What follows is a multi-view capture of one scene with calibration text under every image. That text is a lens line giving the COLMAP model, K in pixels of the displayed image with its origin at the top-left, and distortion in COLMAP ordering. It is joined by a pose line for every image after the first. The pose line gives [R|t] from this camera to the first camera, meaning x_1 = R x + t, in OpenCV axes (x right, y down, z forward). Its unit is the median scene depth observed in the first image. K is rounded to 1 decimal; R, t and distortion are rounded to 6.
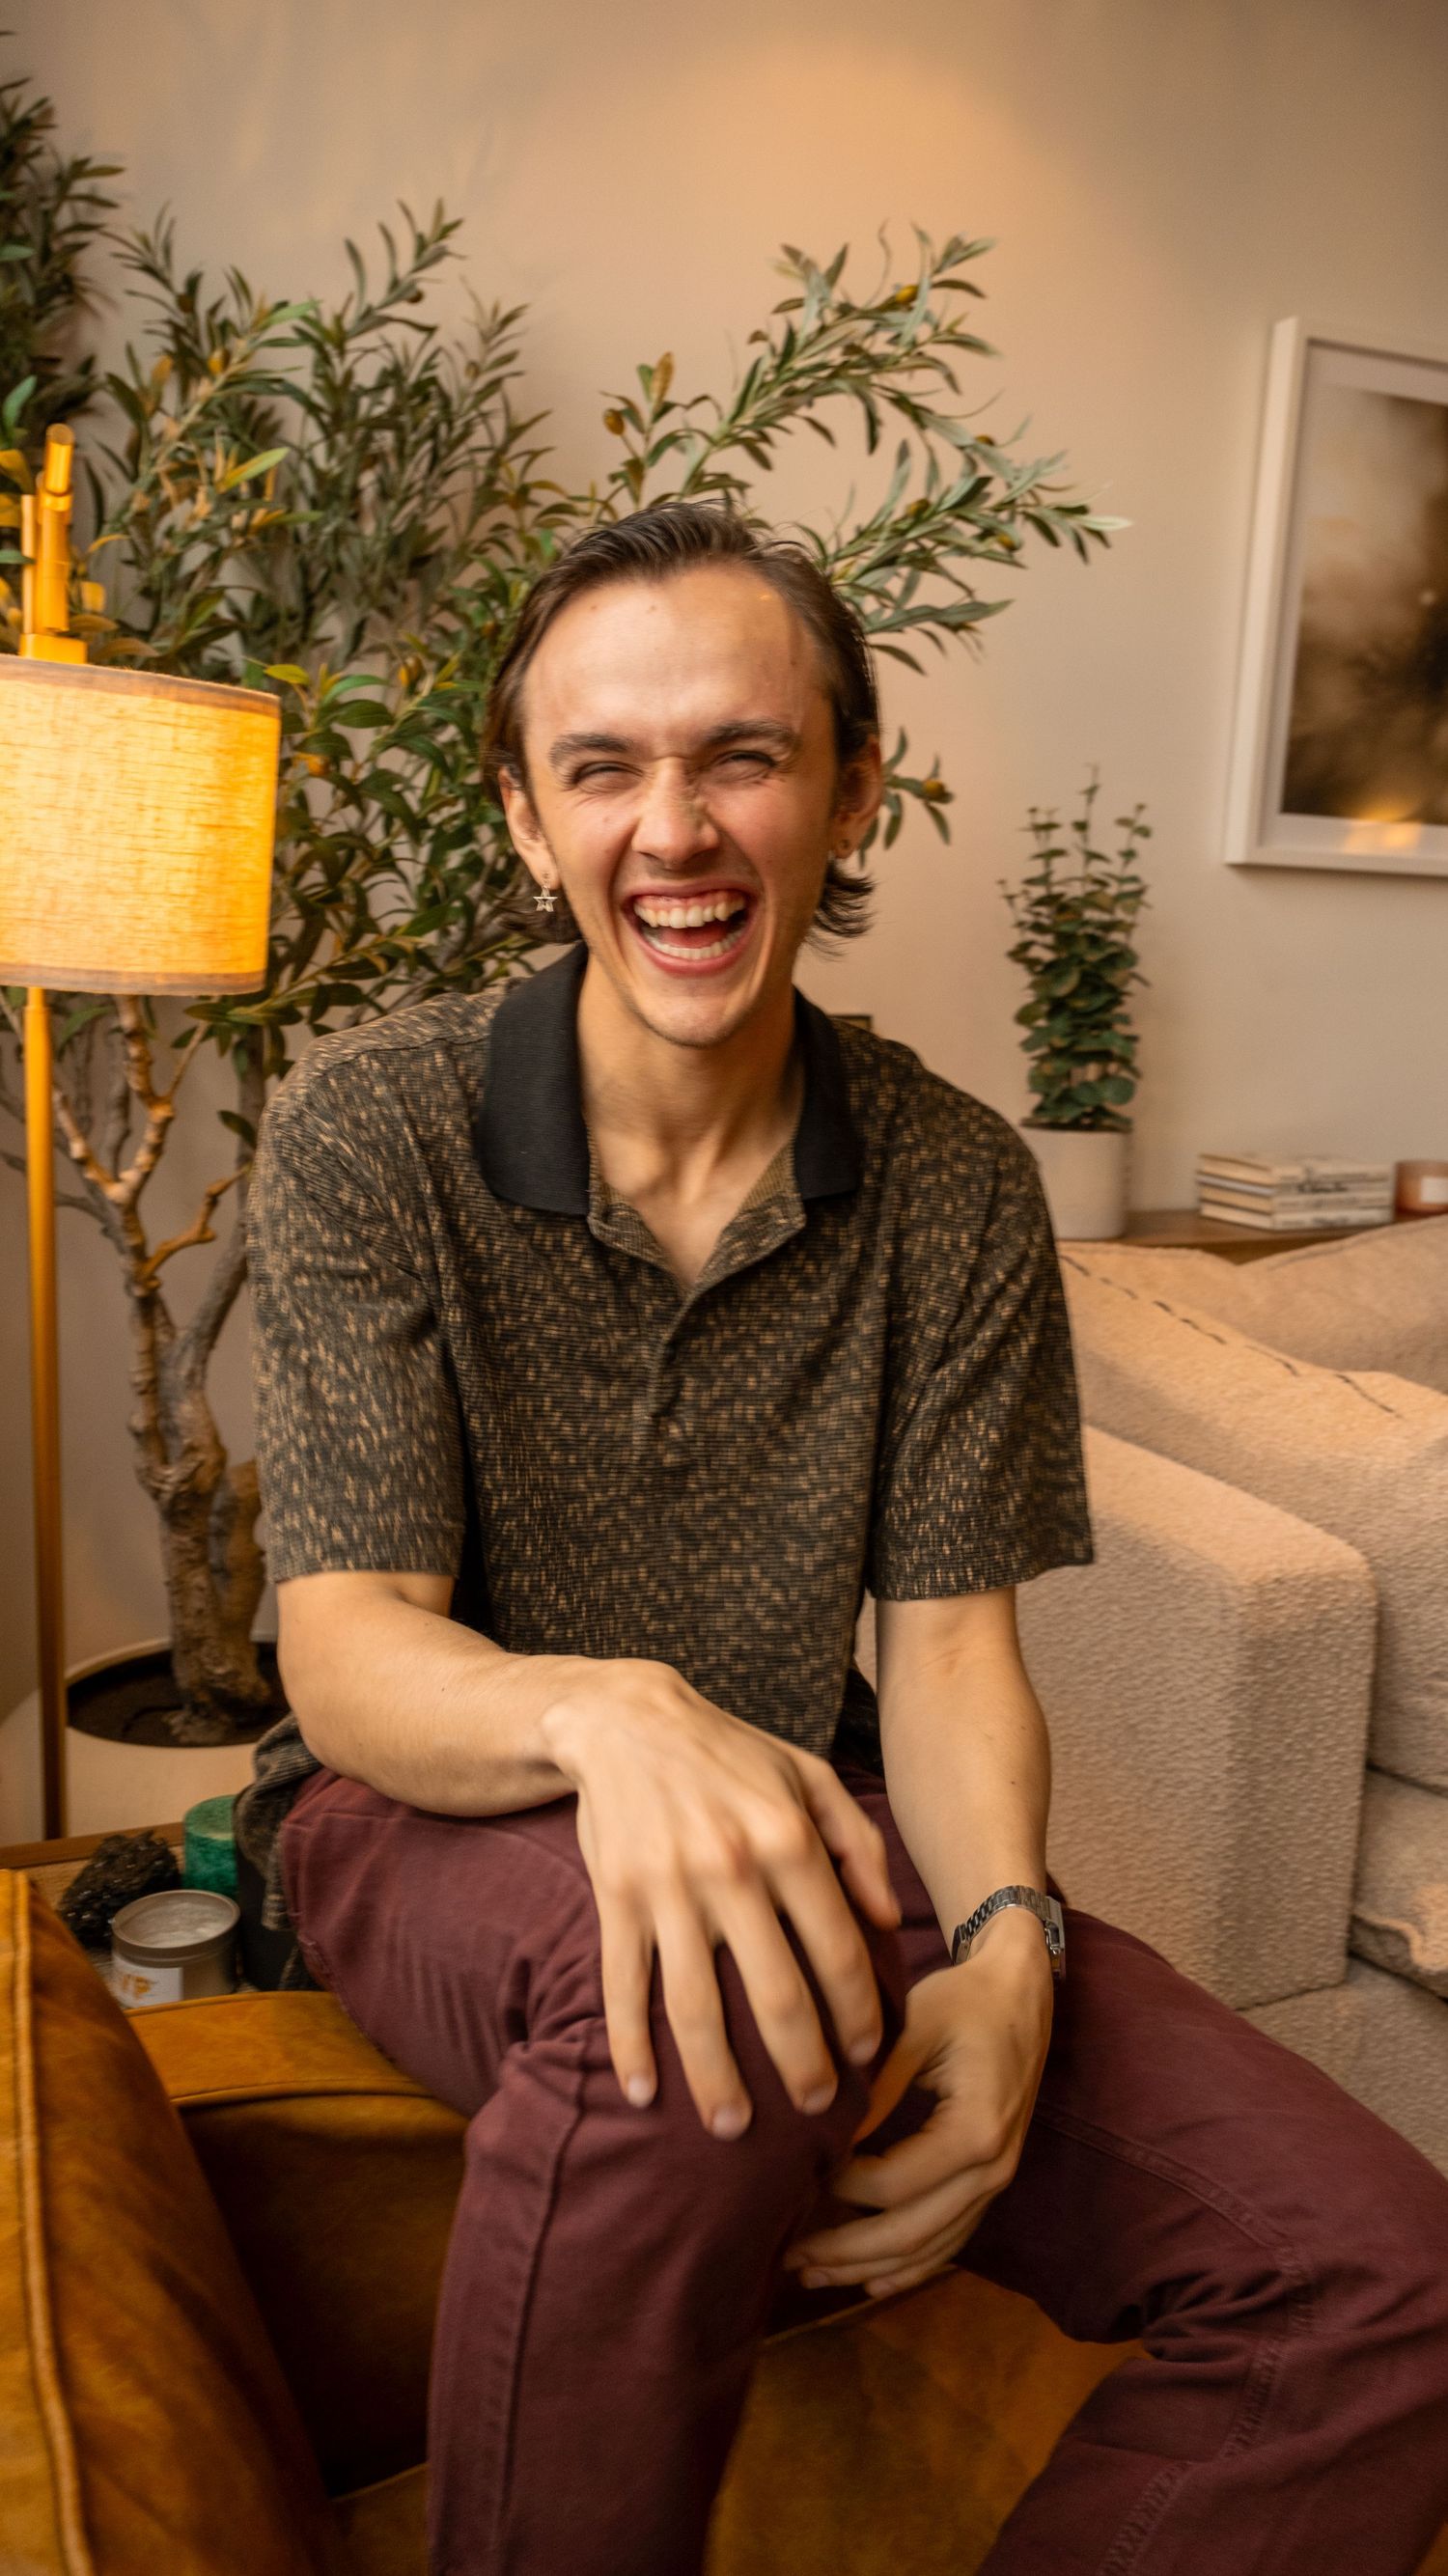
lens RADIAL K [[2099.2, 0, 729.2], [0, 2099.2, 1294.3], [0, 0, 1]] dist [0.003406, 0.001998]
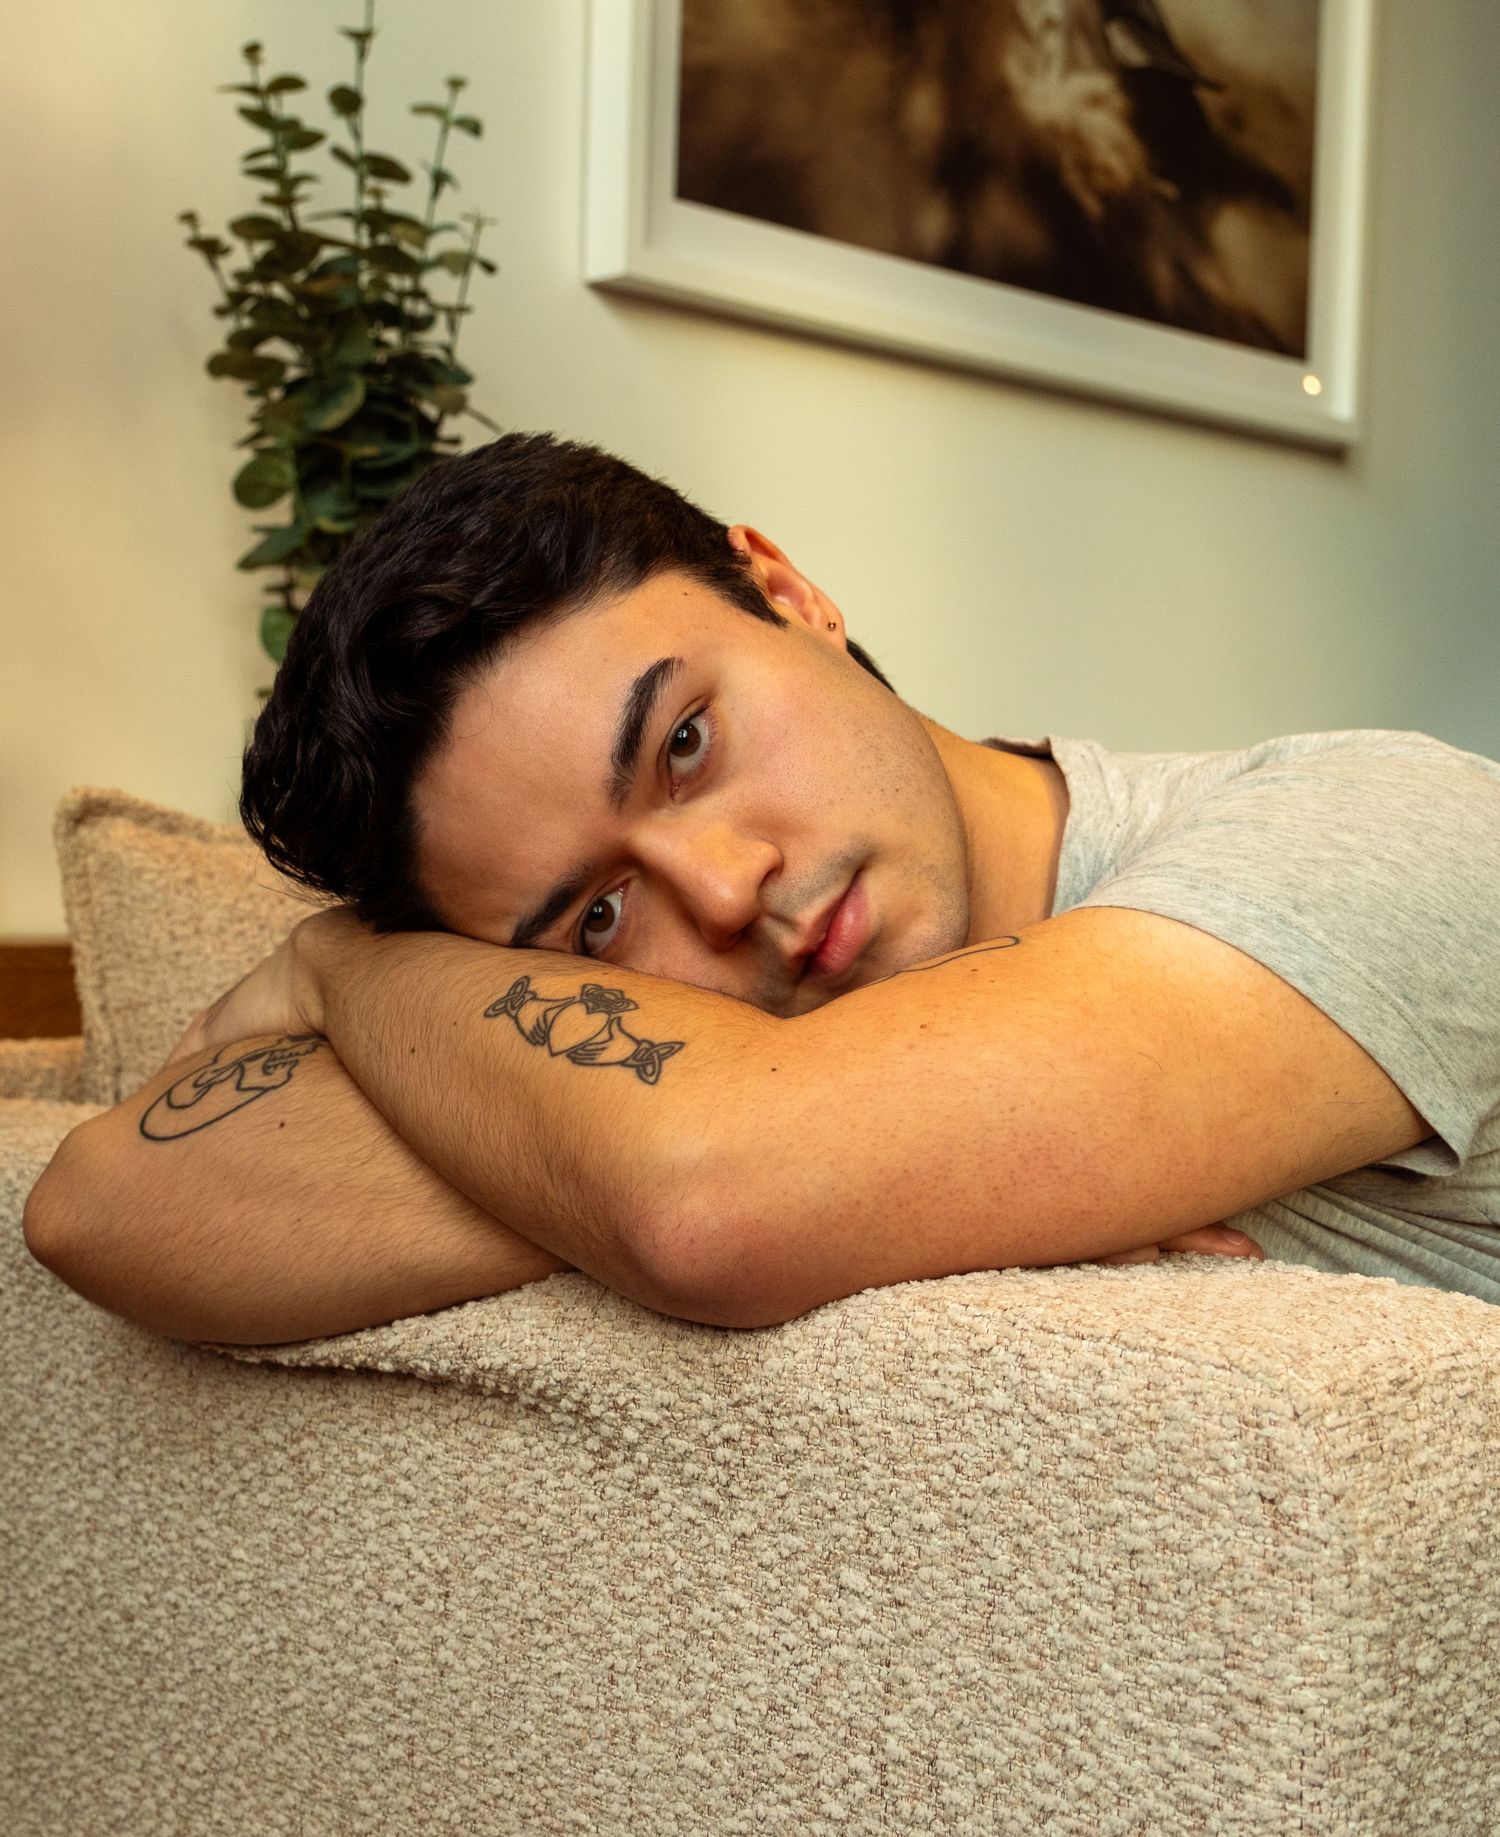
lens RADIAL K [[2913.7, 0, 745.8], [0, 2913.7, 918.6], [0, 0, 1]] dist [-0.019218, 0.000000]
pose [[0.933148, -0.026638, 0.358505, 0.004957], [0.083845, 0.985875, -0.144987, 0.072290], [-0.349579, 0.165353, 0.922200, 0.364772]]
